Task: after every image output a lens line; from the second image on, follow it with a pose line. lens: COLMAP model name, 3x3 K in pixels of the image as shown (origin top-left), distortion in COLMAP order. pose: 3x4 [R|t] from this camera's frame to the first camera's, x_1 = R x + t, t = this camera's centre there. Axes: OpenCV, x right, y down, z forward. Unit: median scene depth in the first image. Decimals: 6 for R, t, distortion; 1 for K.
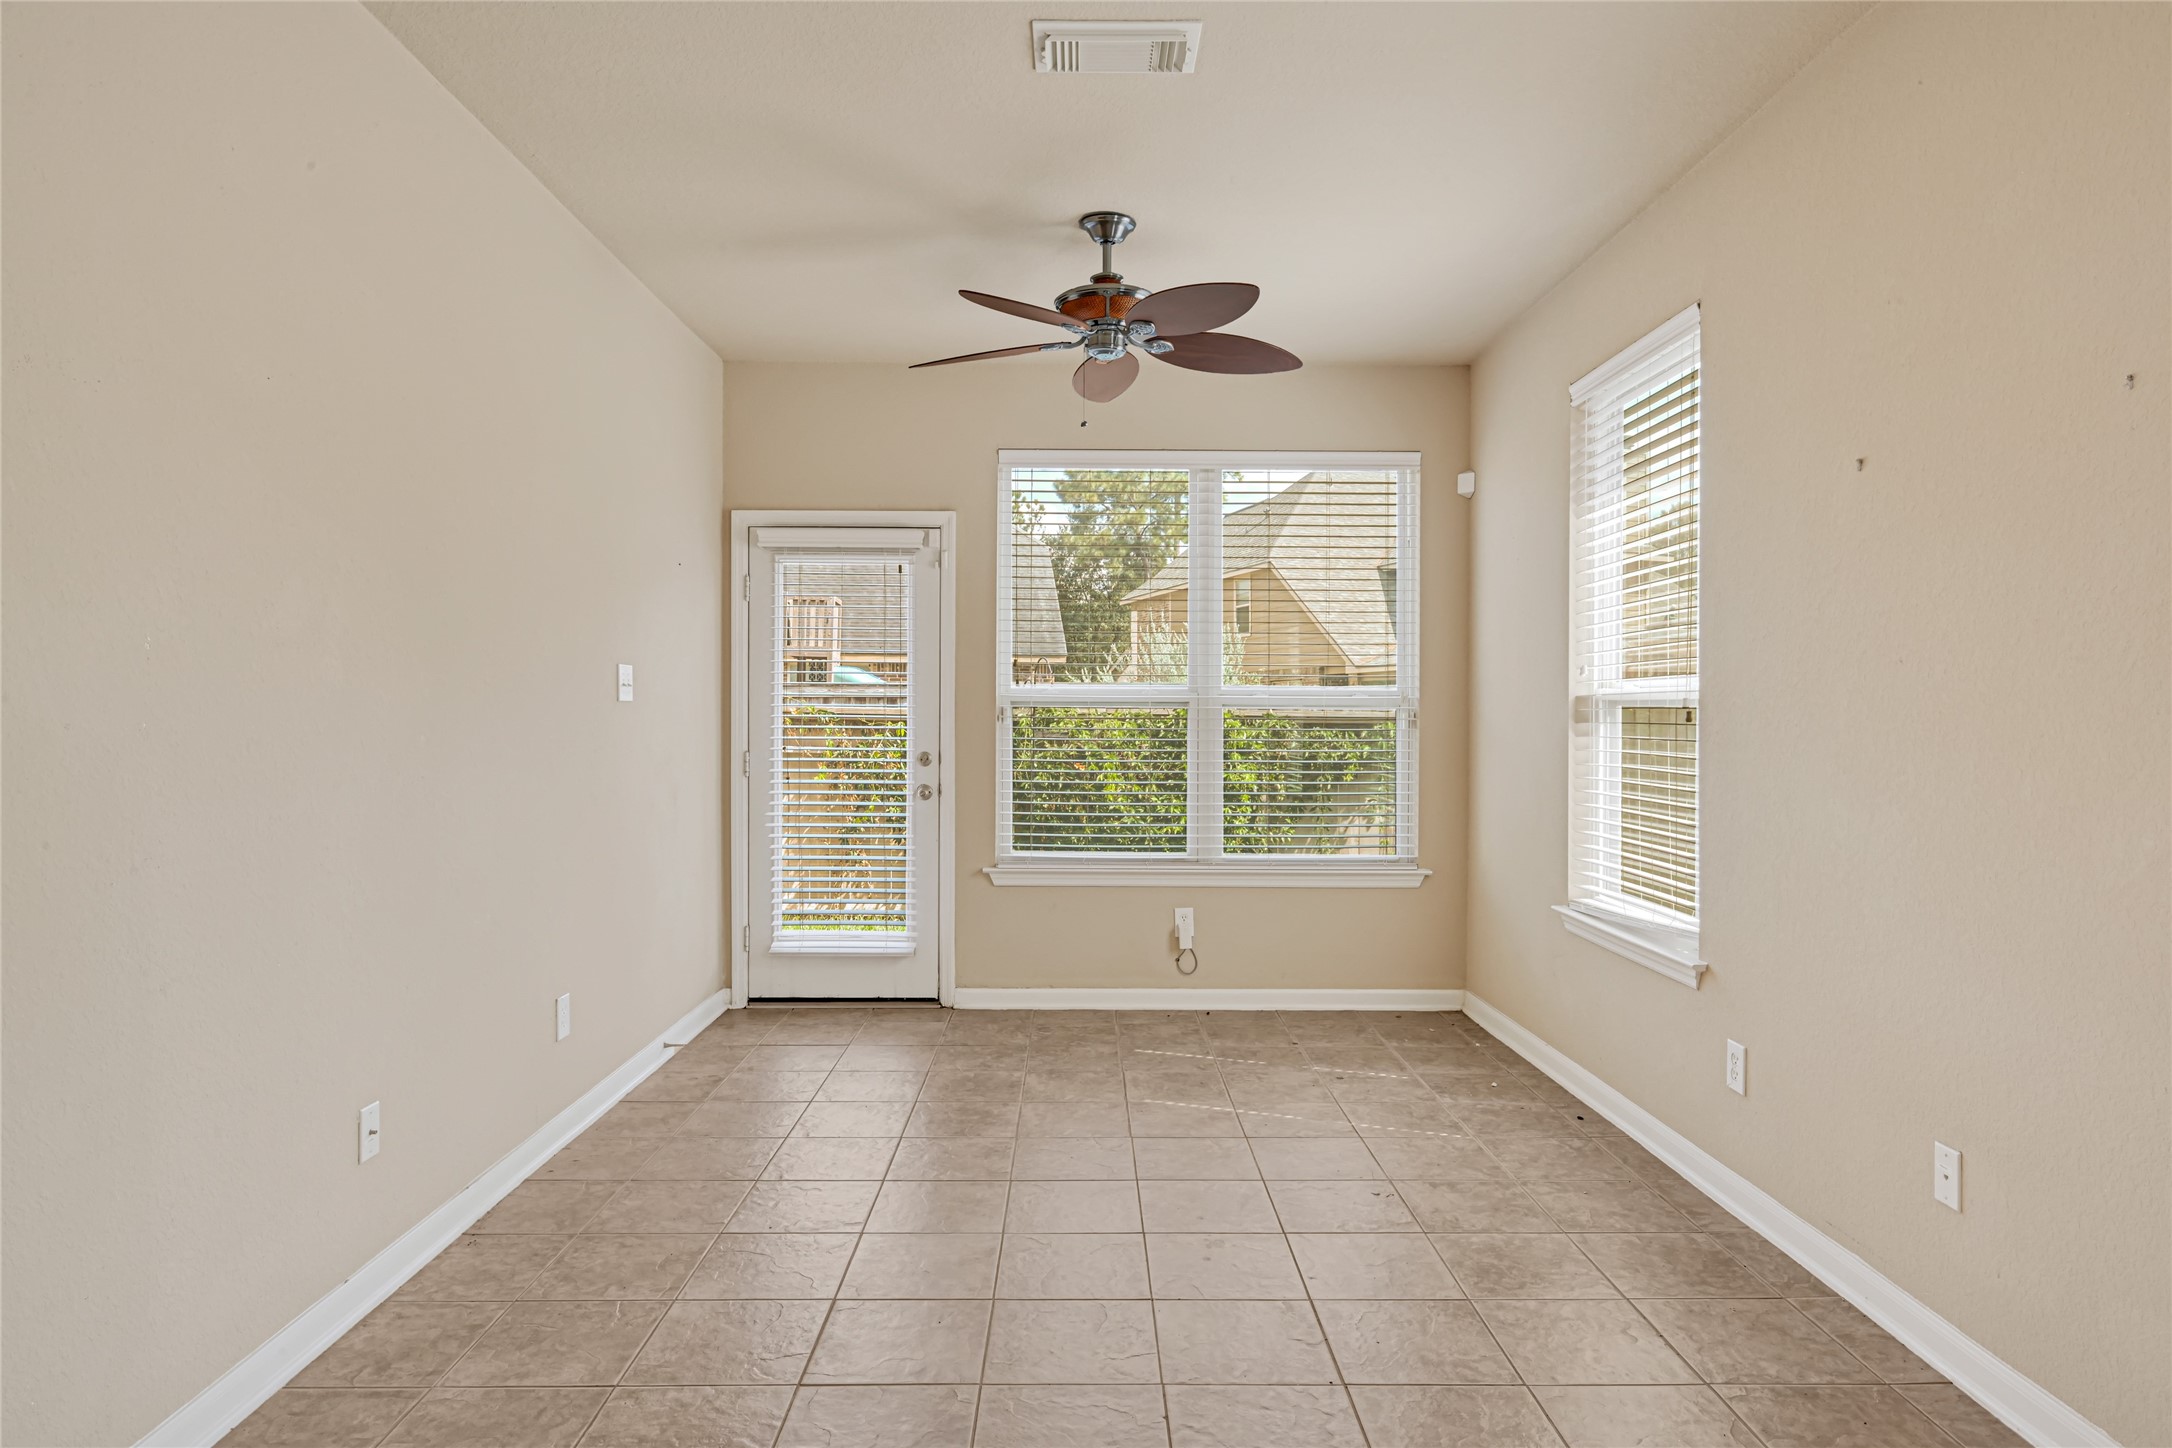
lens RADIAL K [[1240.0, 0, 1086.0], [0, 1240.0, 724.0], [0, 0, 1]] dist [-0.000362, 0.000444]
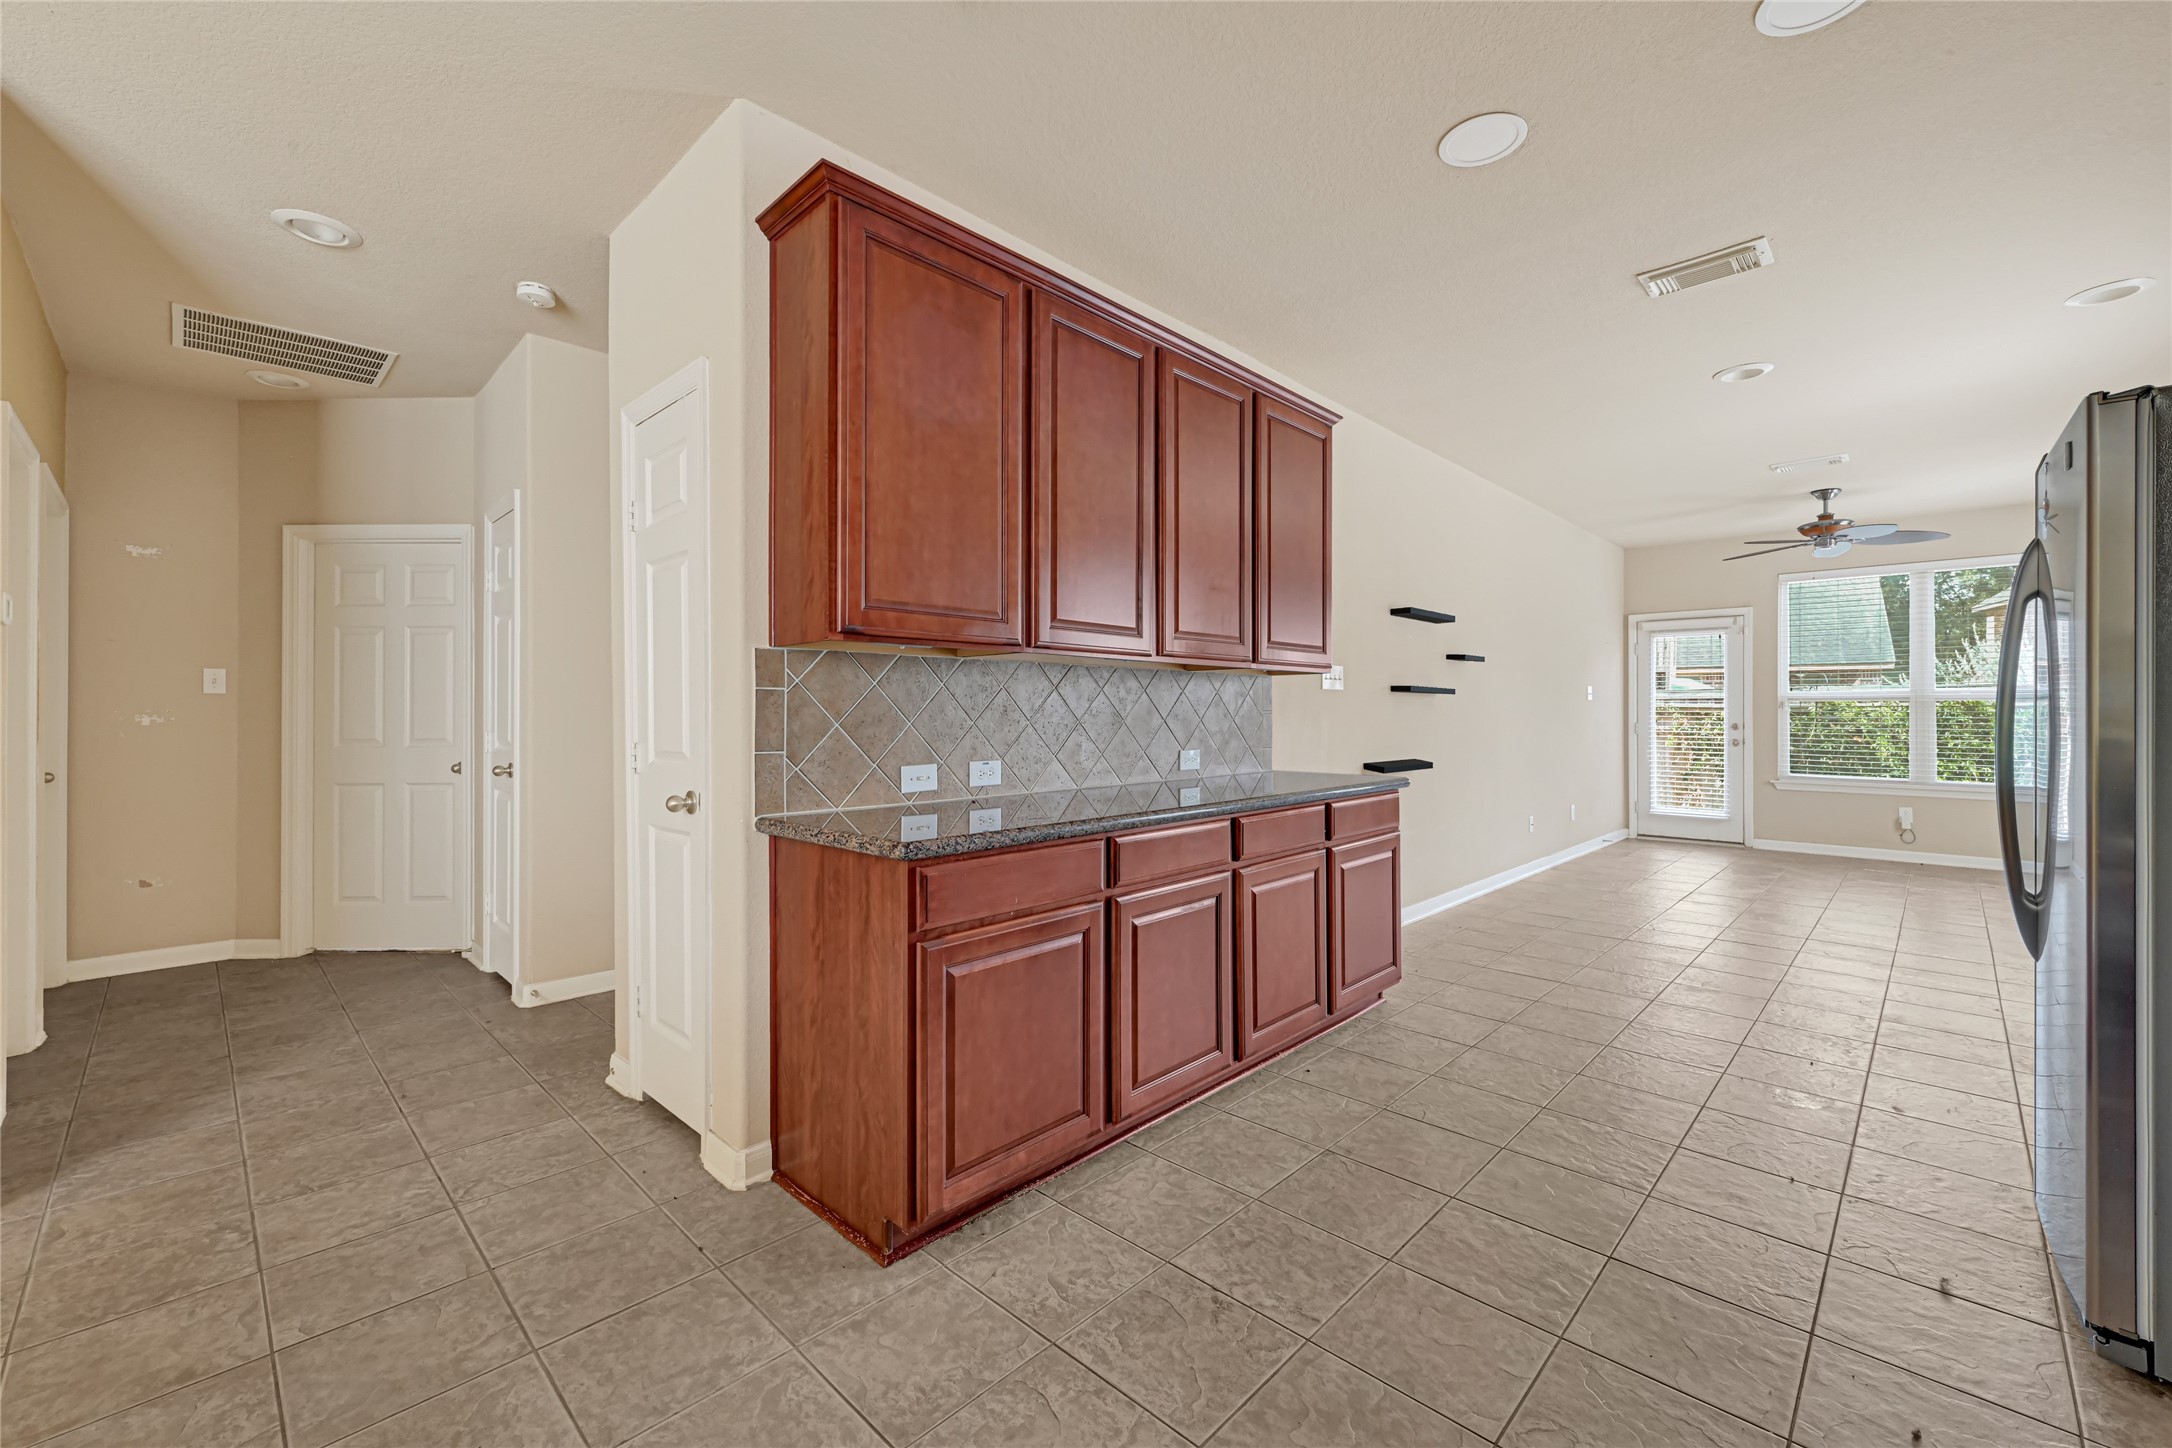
lens RADIAL K [[869.3, 0, 1093.2], [0, 869.3, 710.2], [0, 0, 1]] dist [-0.000136, -0.000003]
pose [[0.710425, -0.005599, -0.703750, 0.132825], [-0.003533, 0.999927, -0.011522, 0.021287], [0.703764, 0.010672, 0.710354, -0.801262]]
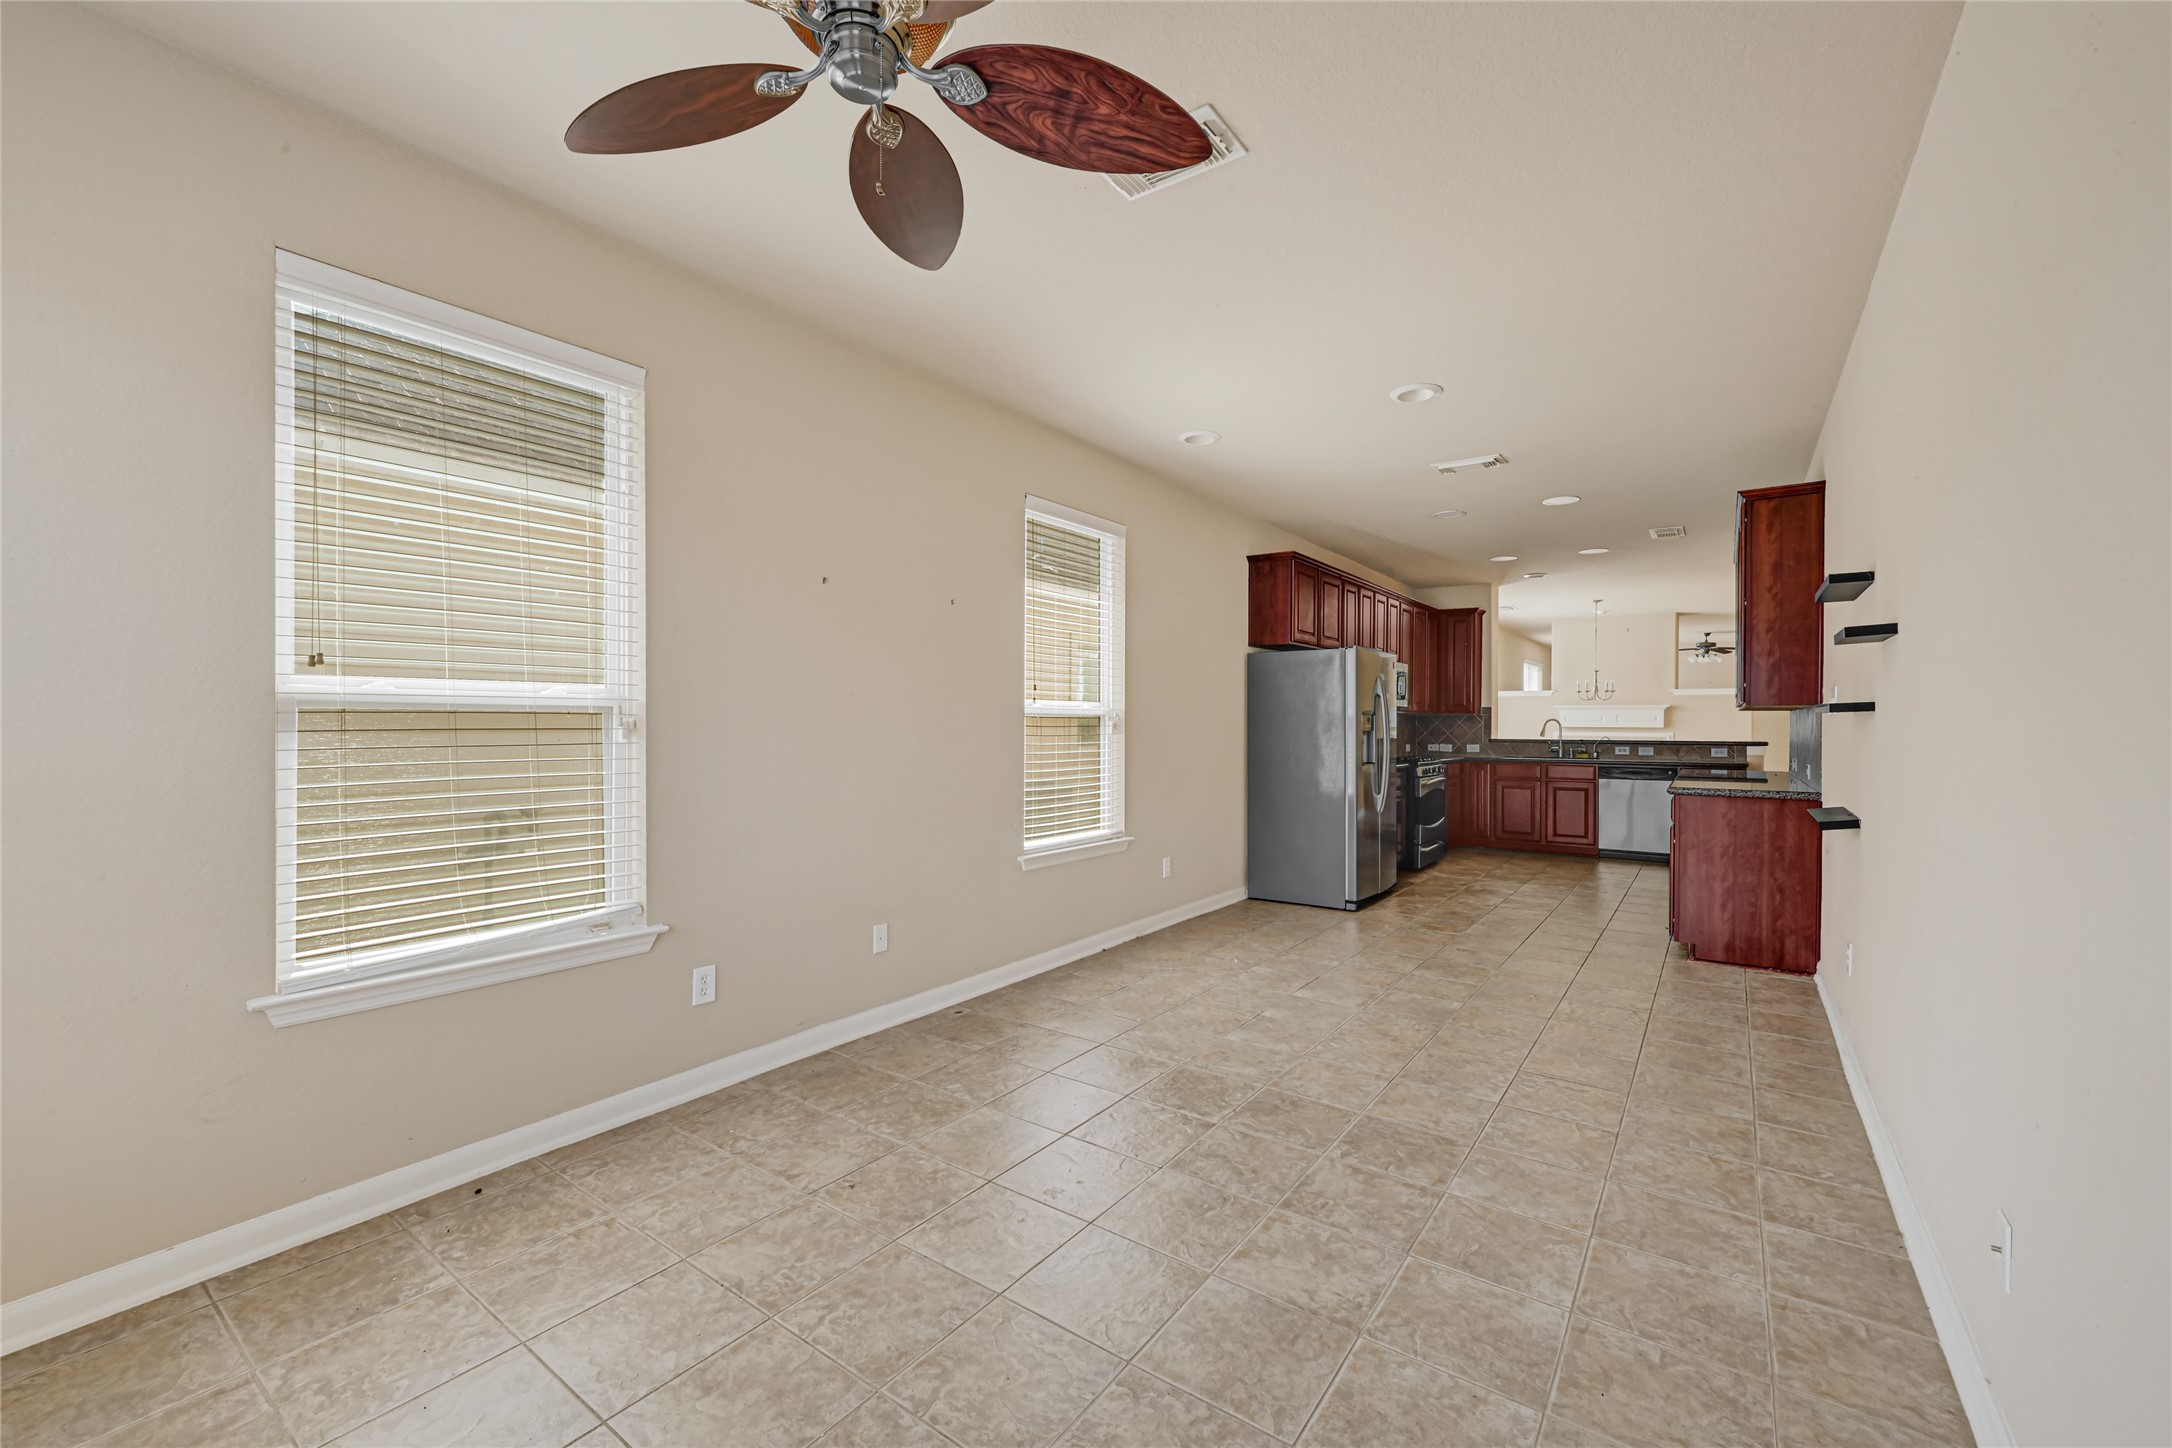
lens RADIAL K [[884.0, 0, 1089.6], [0, 884.0, 720.3], [0, 0, 1]] dist [-0.000192, 0.000054]
pose [[-0.806941, -0.004106, 0.590618, -0.219901], [-0.000441, 0.999980, 0.006350, -0.008131], [-0.590632, 0.004864, -0.806926, 0.907455]]
